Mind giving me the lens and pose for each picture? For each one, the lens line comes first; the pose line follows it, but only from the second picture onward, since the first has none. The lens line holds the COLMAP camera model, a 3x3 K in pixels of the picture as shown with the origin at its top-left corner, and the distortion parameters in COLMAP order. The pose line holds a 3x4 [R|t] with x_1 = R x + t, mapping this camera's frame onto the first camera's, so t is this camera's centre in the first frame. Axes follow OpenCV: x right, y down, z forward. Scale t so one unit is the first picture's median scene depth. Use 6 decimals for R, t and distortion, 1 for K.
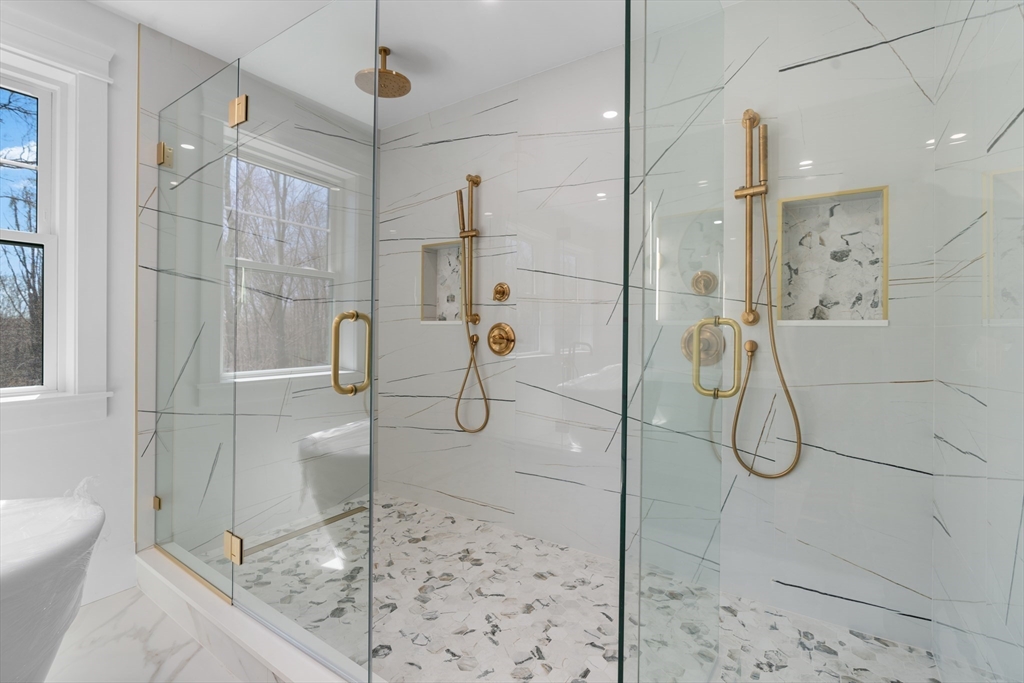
lens RADIAL K [[458.5, 0, 506.2], [0, 458.5, 325.0], [0, 0, 1]] dist [-0.012972, 0.004607]
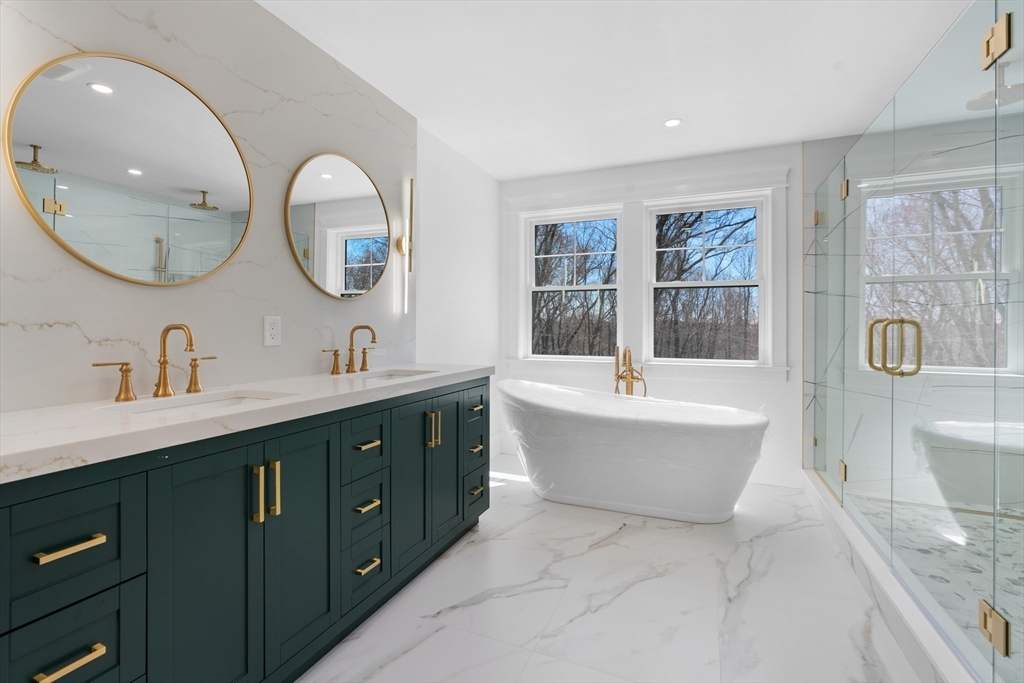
lens RADIAL K [[458.5, 0, 512.4], [0, 458.5, 332.5], [0, 0, 1]] dist [-0.012972, 0.004607]
pose [[0.204845, 0.005424, -0.978779, 0.557505], [0.004400, 0.999969, 0.006463, 0.001232], [0.978785, -0.005630, 0.204814, -0.340045]]
